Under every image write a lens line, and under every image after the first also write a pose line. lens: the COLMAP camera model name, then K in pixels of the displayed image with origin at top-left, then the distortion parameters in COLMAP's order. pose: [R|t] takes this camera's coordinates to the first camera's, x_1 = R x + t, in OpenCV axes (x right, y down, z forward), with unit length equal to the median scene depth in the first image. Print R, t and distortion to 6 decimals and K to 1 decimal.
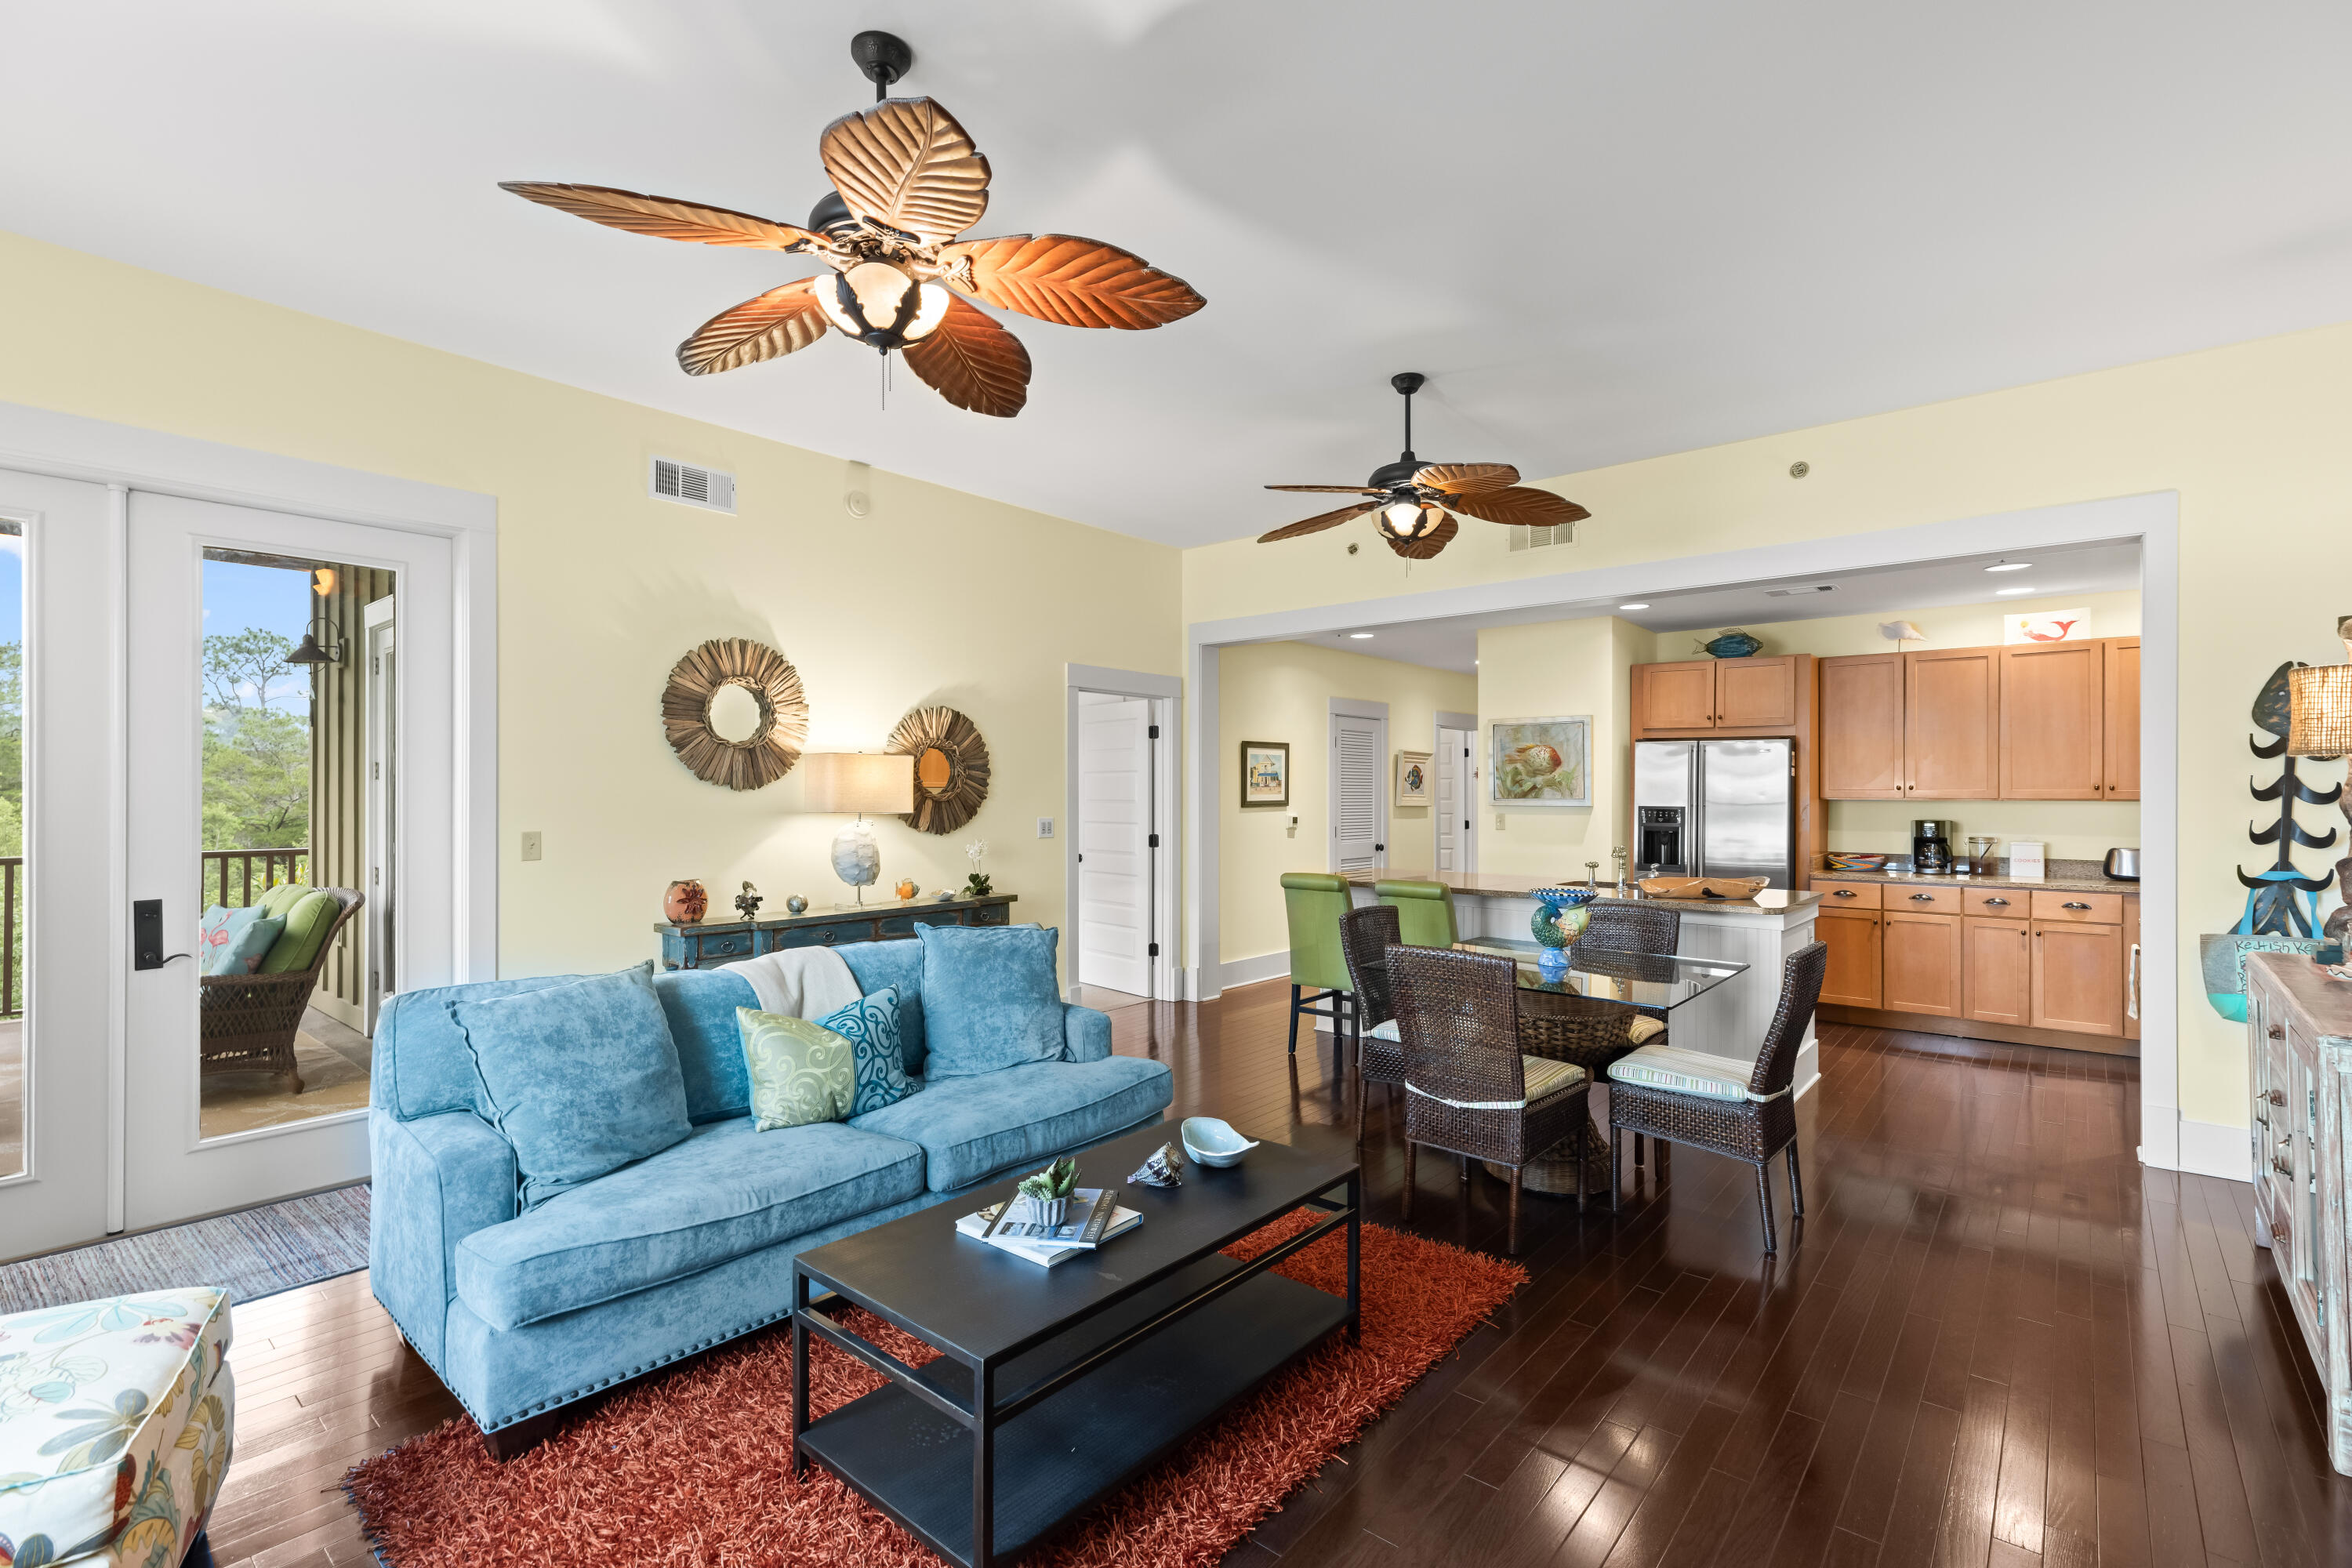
lens RADIAL K [[1047.9, 0, 1178.8], [0, 1047.9, 791.3], [0, 0, 1]] dist [0.005261, -0.000699]
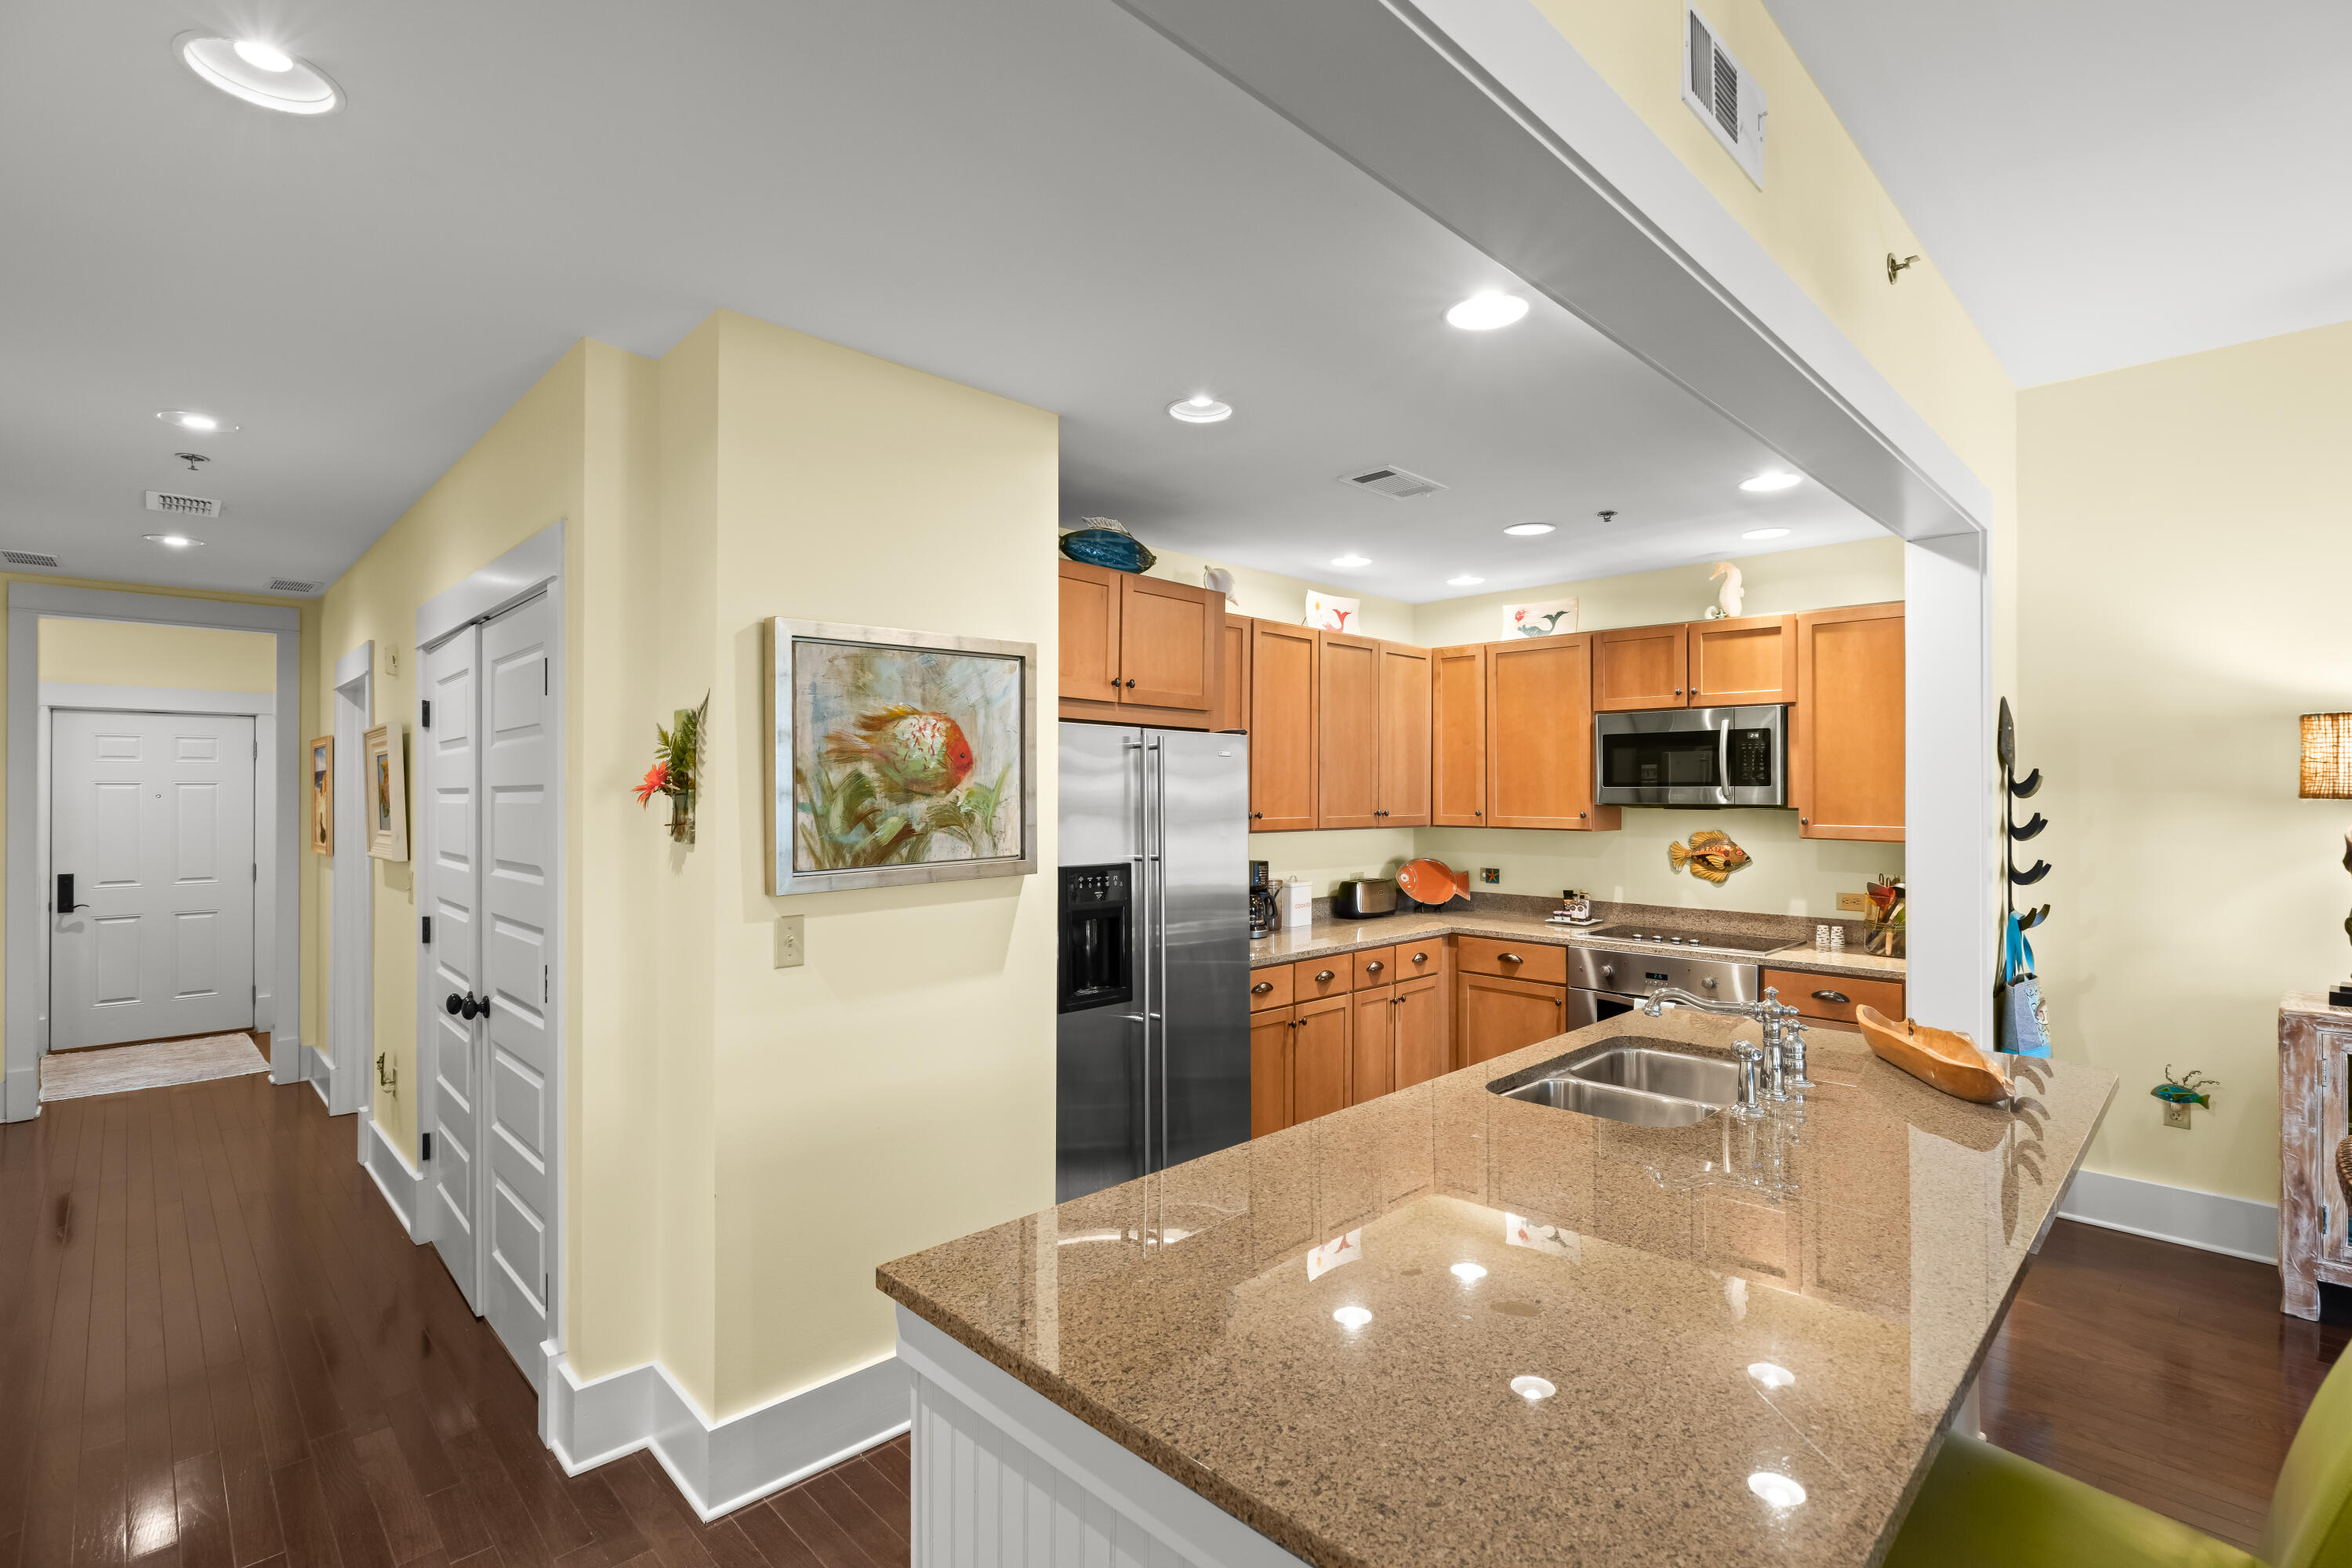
lens RADIAL K [[1085.6, 0, 1179.3], [0, 1085.6, 781.7], [0, 0, 1]] dist [-0.004821, 0.000555]
pose [[0.085951, 0.007537, 0.996271, -0.012939], [-0.002334, 0.999970, -0.007363, -0.020735], [-0.996297, -0.001692, 0.085966, 1.022675]]
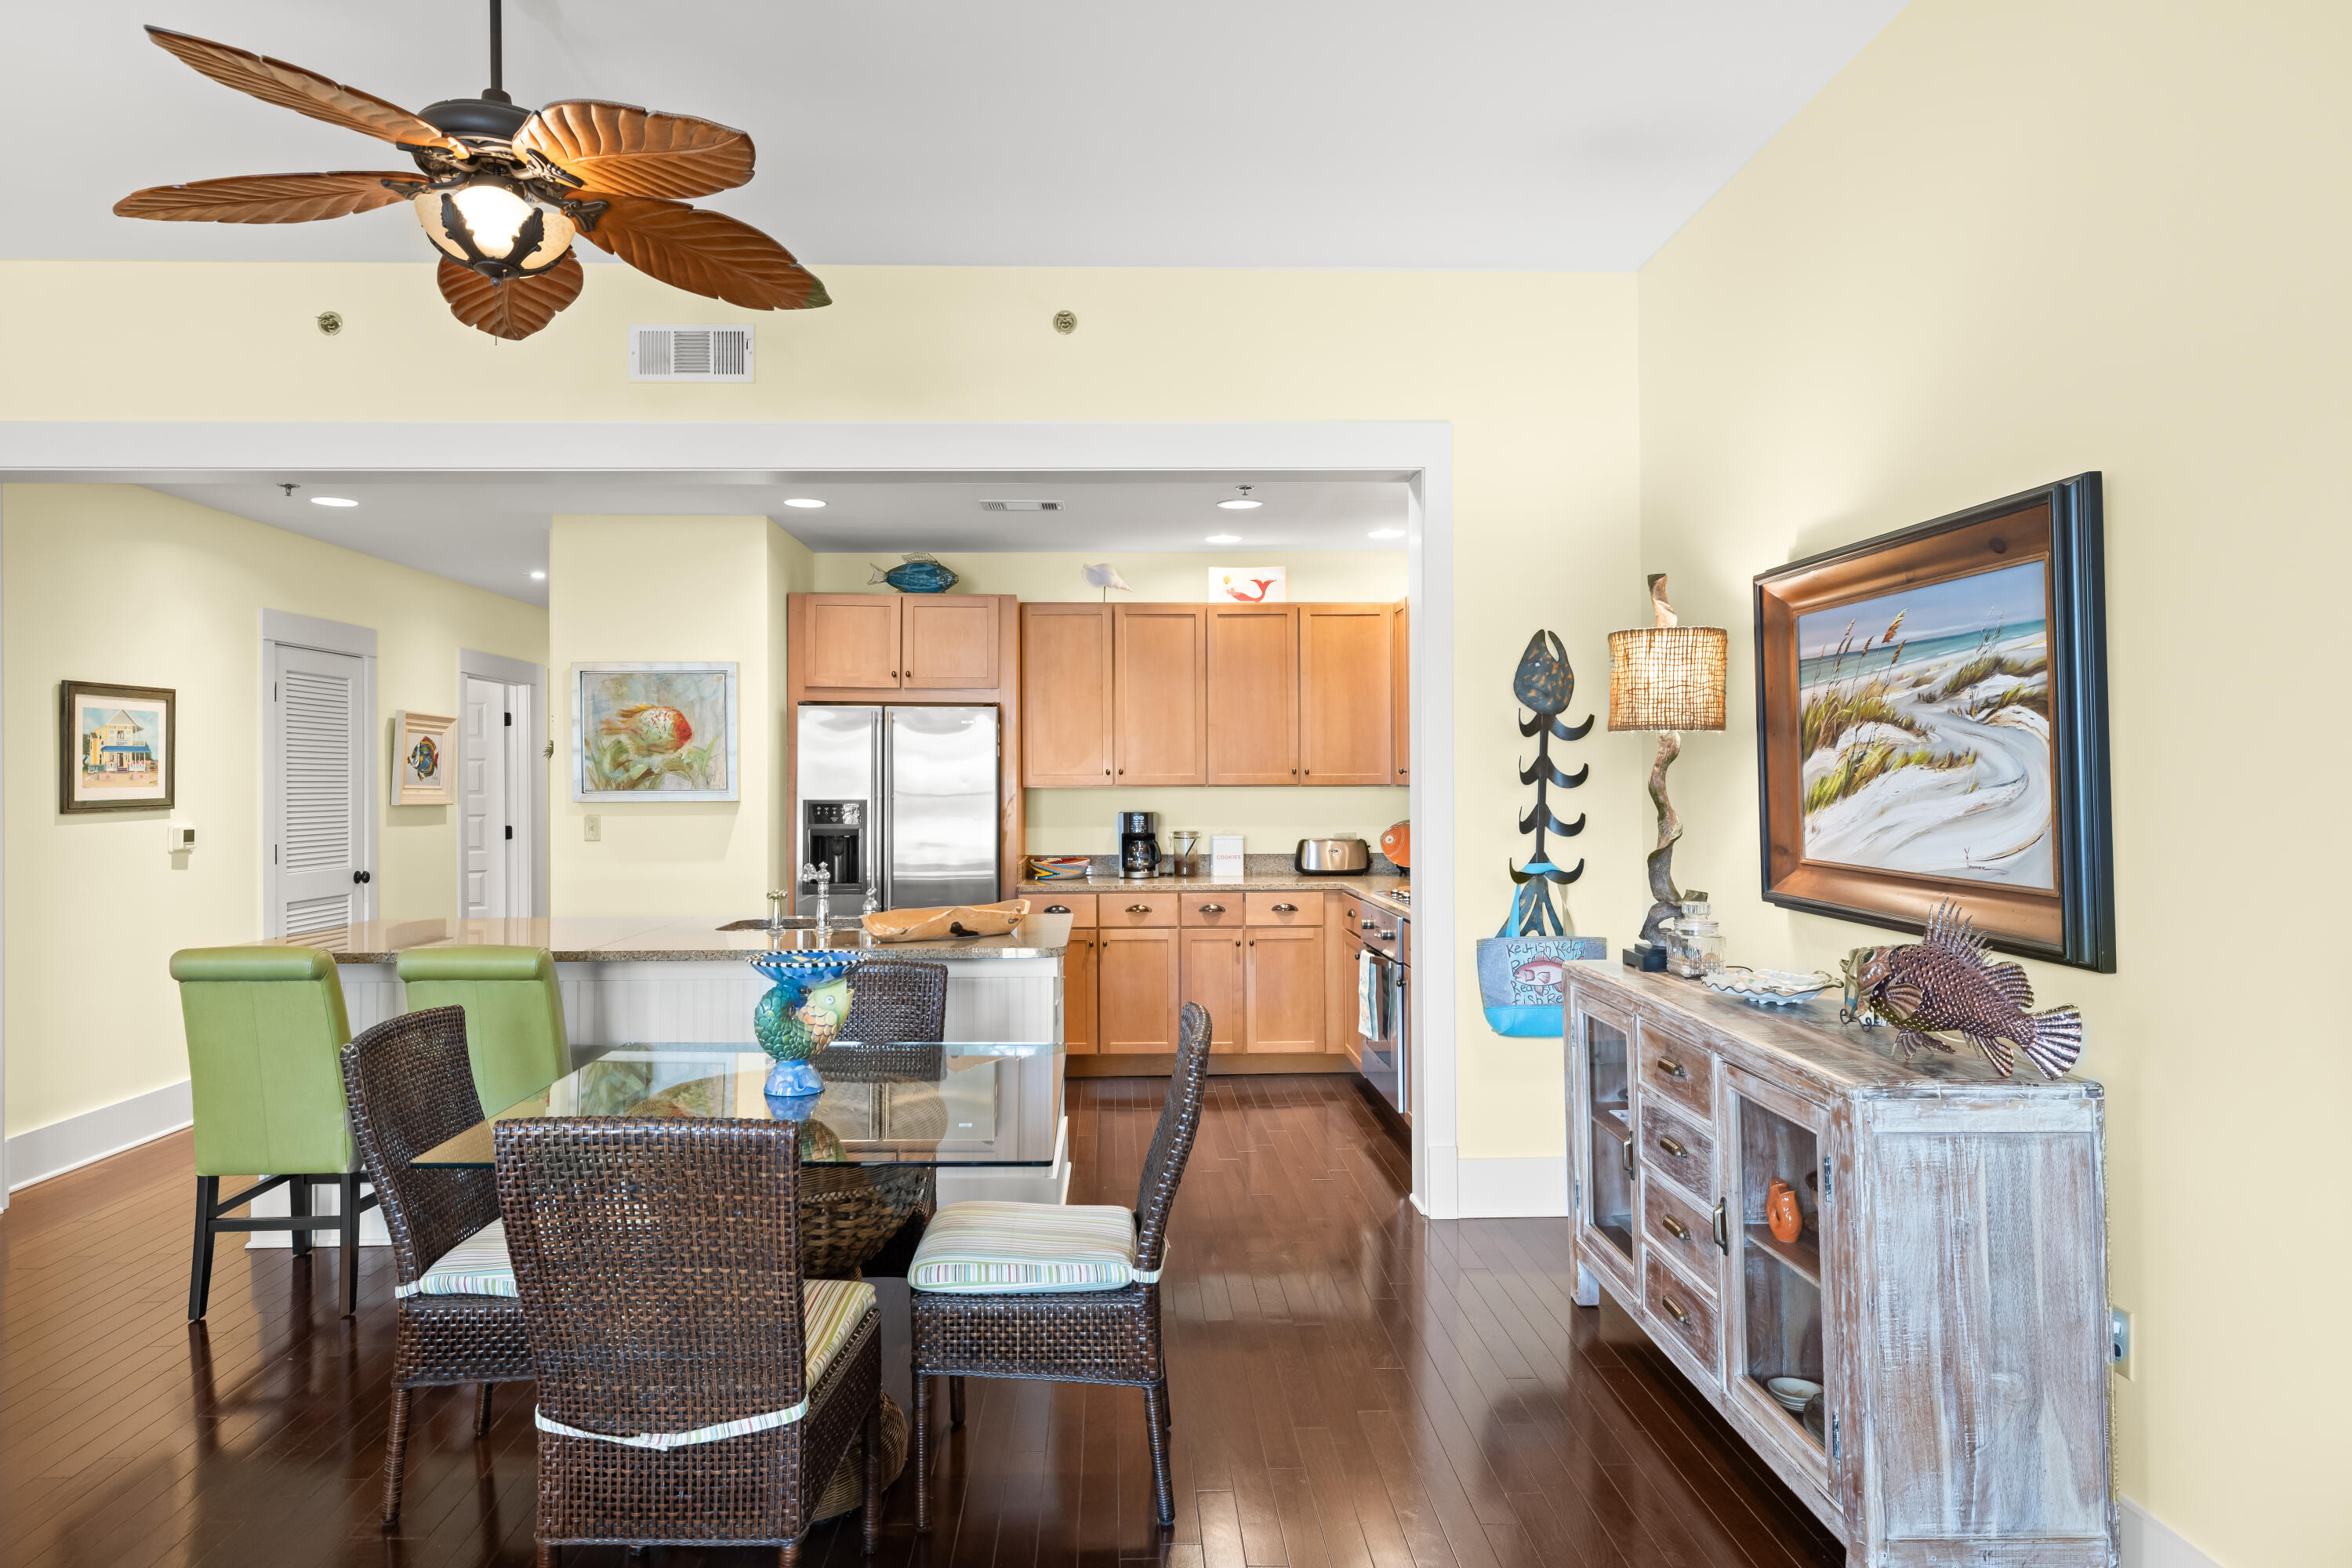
lens RADIAL K [[1379.4, 0, 1134.0], [0, 1379.4, 770.6], [0, 0, 1]] dist [0.004282, 0.002366]
pose [[0.748706, -0.000354, 0.662902, 0.007287], [0.005099, 0.999973, -0.005225, 0.001005], [-0.662882, 0.007292, 0.748688, 0.212115]]
